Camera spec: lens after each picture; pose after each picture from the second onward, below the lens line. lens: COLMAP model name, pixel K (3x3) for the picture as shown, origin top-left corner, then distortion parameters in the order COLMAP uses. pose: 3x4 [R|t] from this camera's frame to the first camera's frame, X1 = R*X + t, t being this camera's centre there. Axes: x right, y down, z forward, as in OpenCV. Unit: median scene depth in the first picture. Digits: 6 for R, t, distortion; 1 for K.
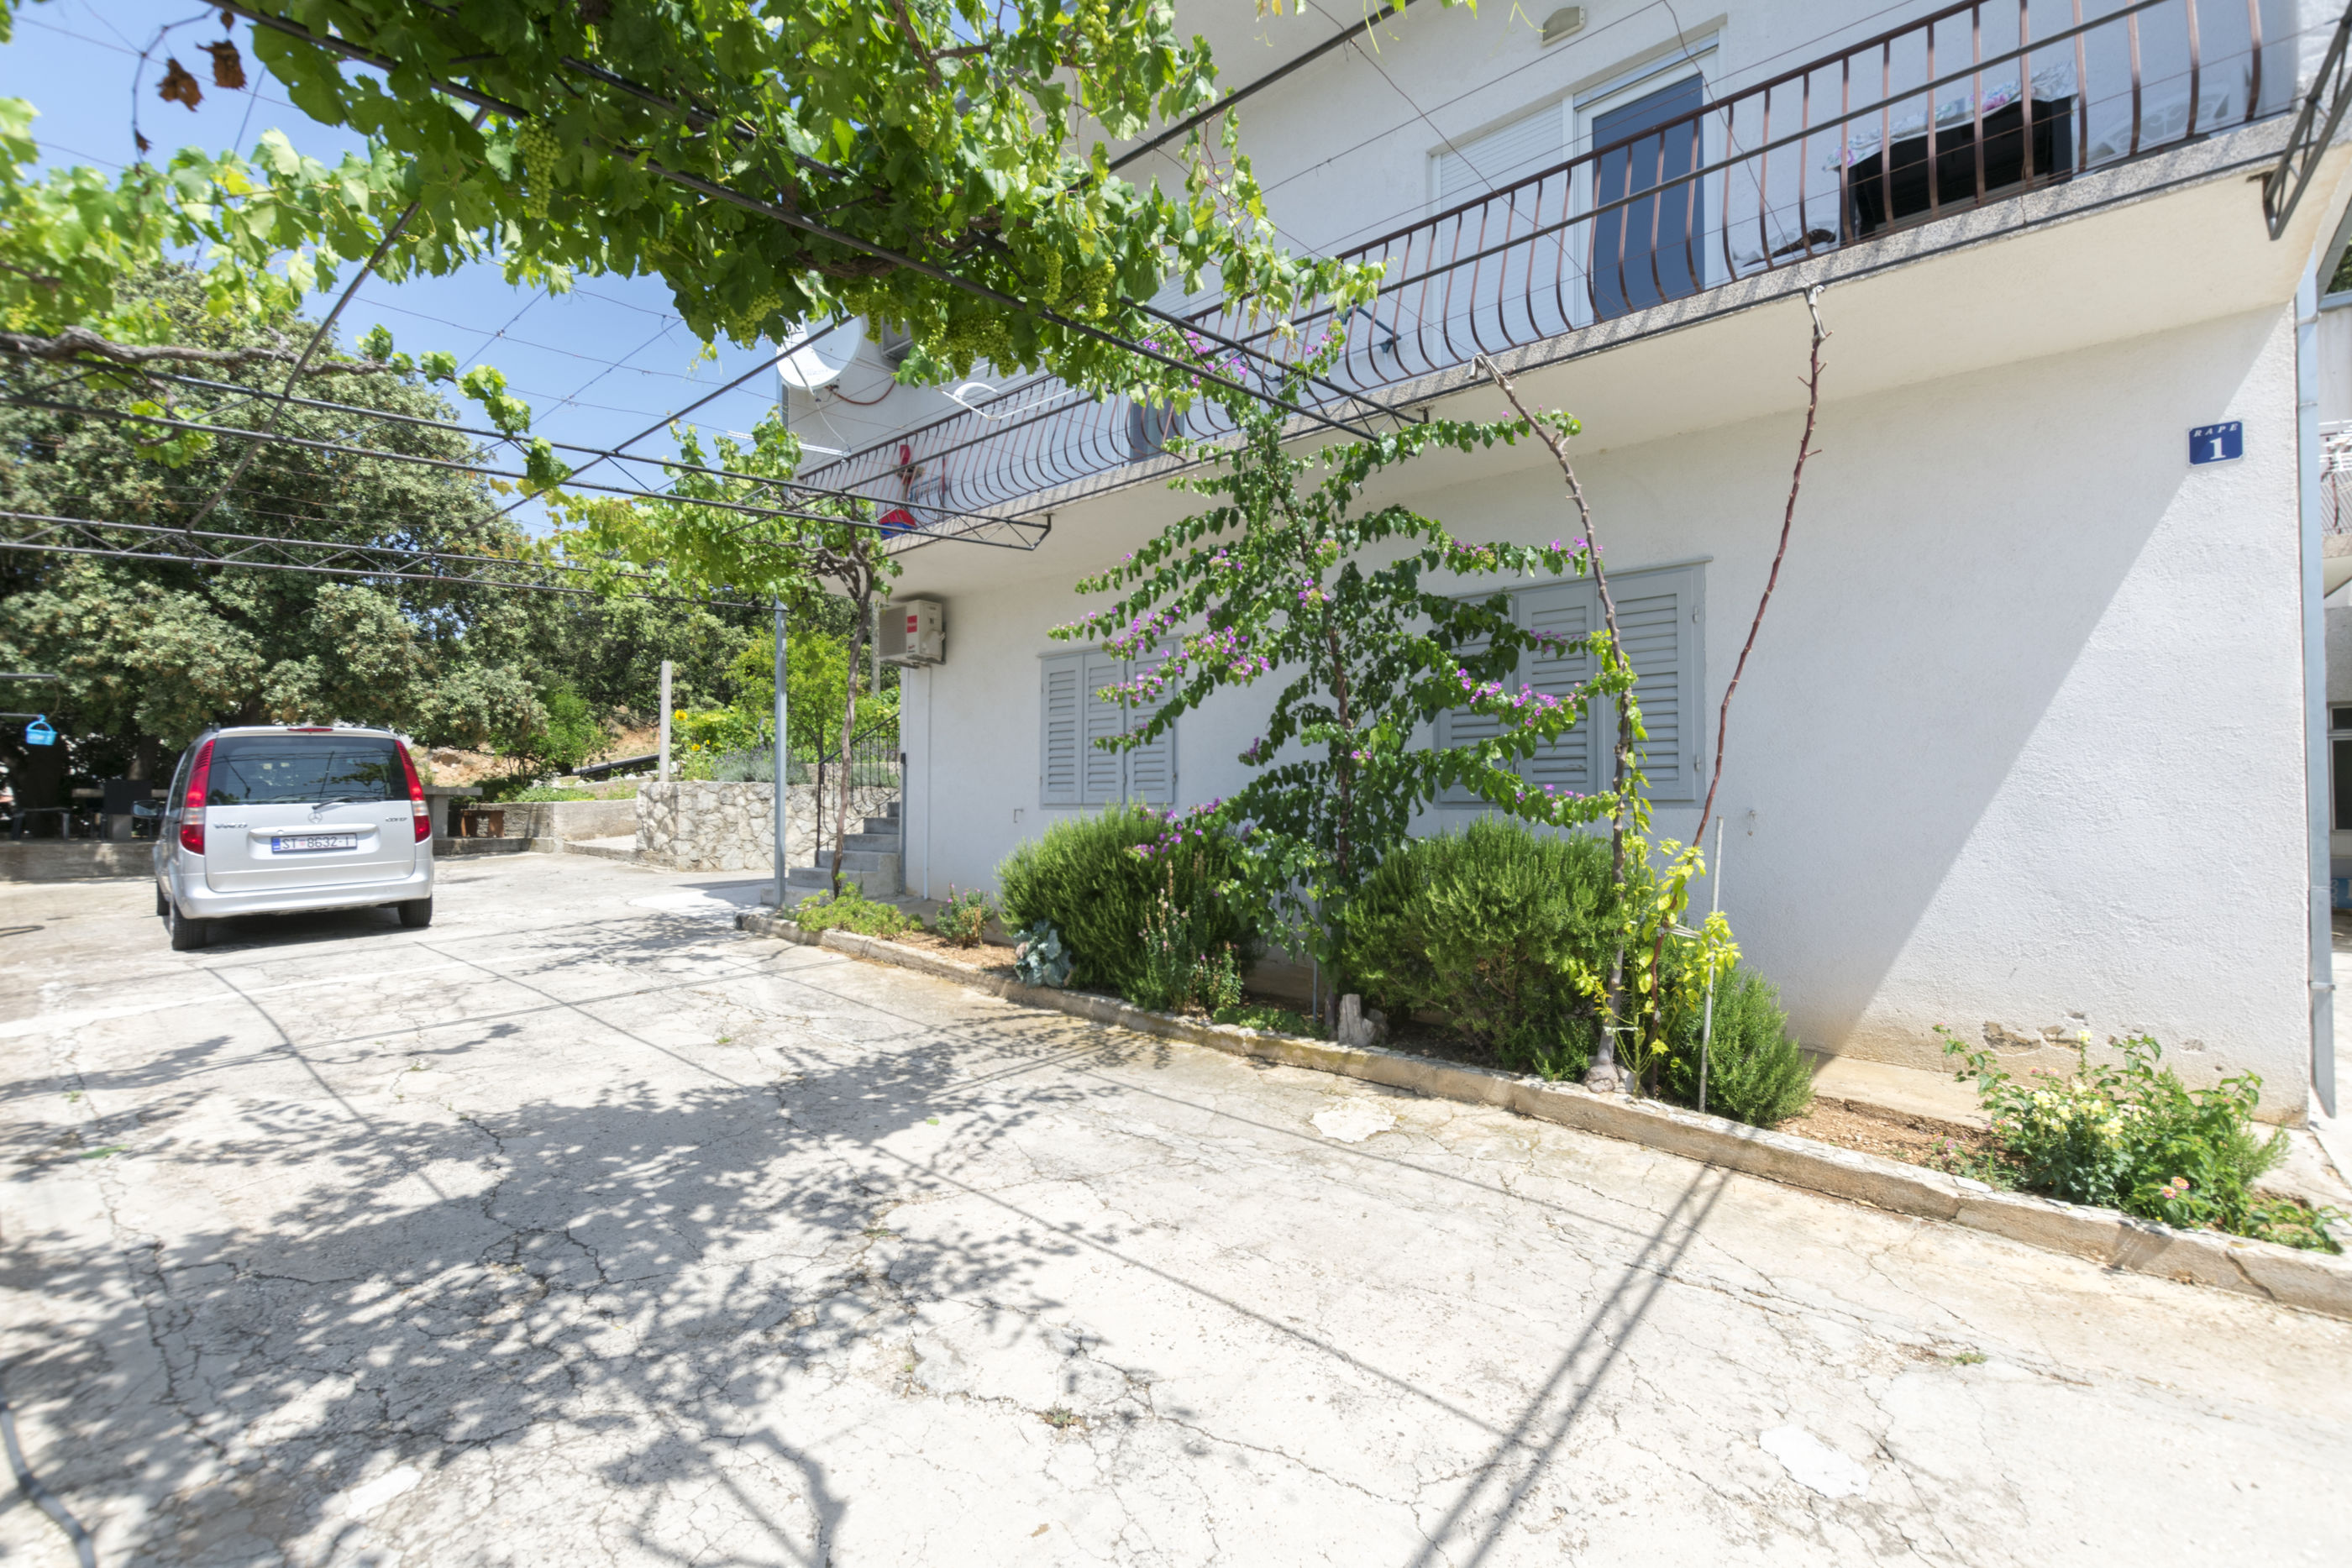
lens RADIAL K [[976.0, 0, 1173.6], [0, 976.0, 802.5], [0, 0, 1]] dist [0.000154, 0.000048]
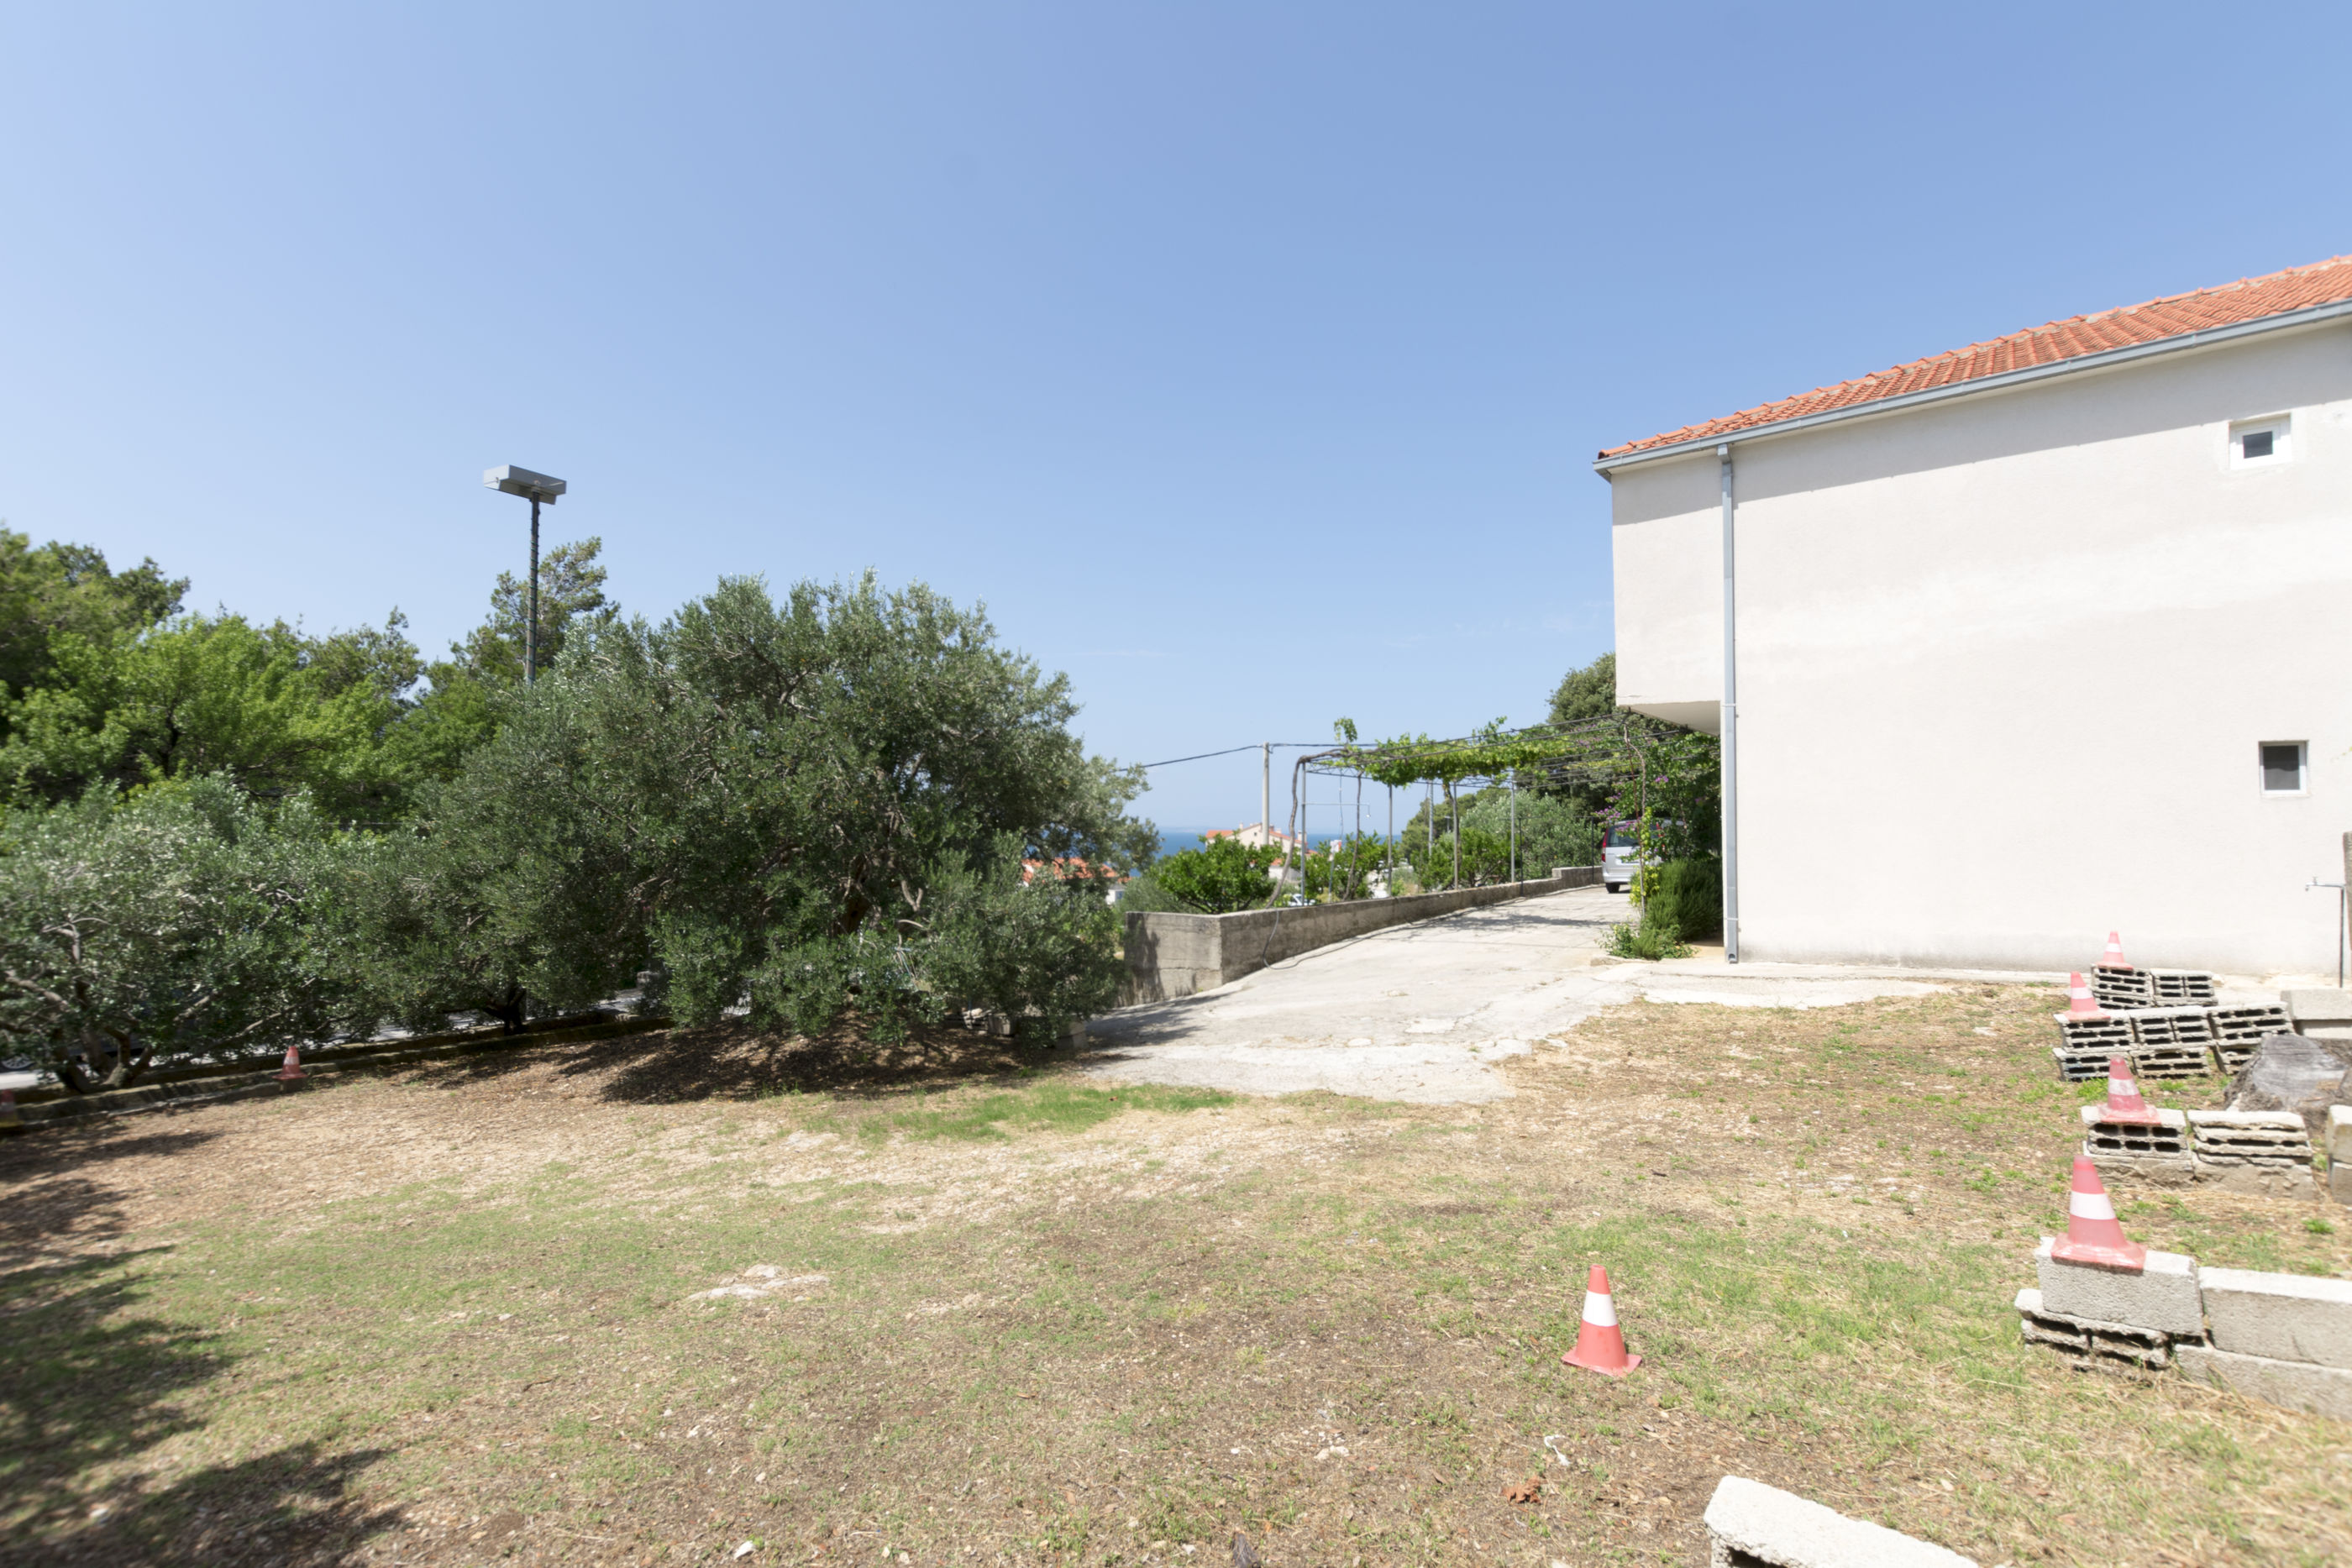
lens RADIAL K [[1013.5, 0, 1181.8], [0, 1013.5, 776.7], [0, 0, 1]] dist [-0.003059, -0.000918]
pose [[0.021884, -0.054563, -0.998271, 1.505684], [0.005190, 0.998502, -0.054462, -0.033385], [0.999747, -0.003989, 0.022135, -0.291006]]
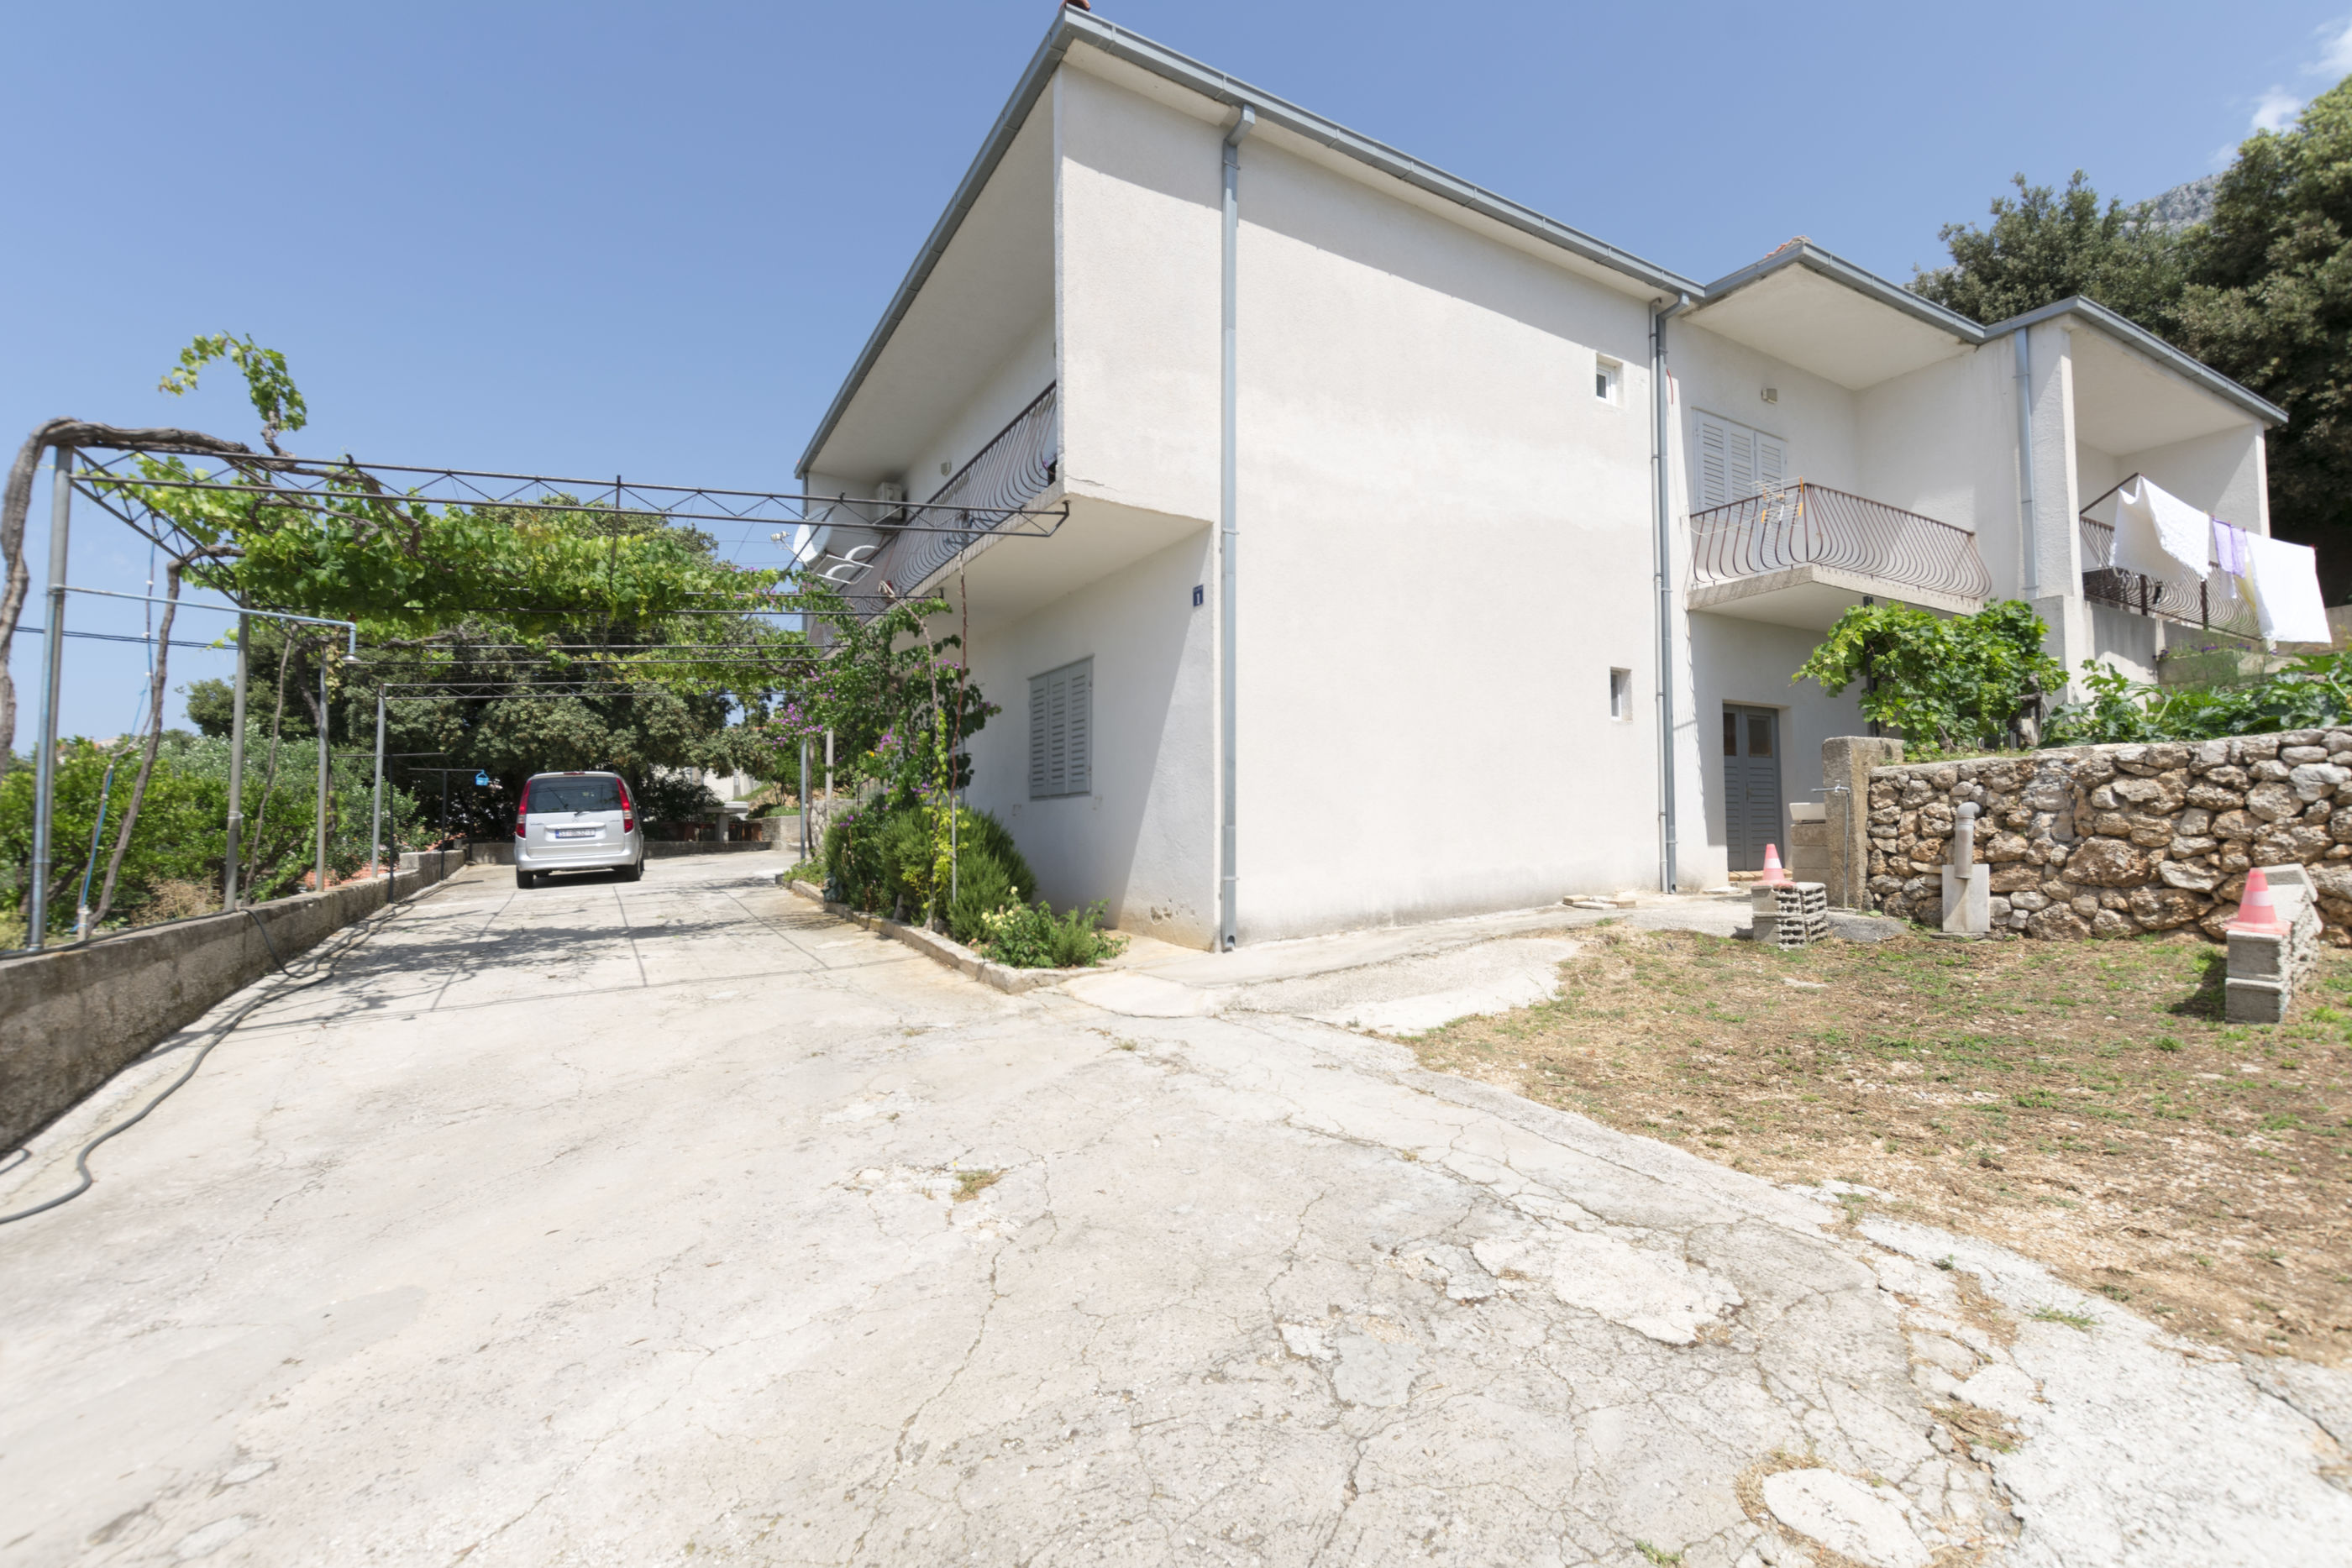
lens RADIAL K [[1013.5, 0, 1181.8], [0, 1013.5, 776.7], [0, 0, 1]] dist [-0.003059, -0.000918]
pose [[0.941172, -0.027098, -0.336839, 0.618943], [0.011740, 0.998800, -0.047549, 0.028056], [0.337724, 0.040797, 0.940361, -0.310483]]
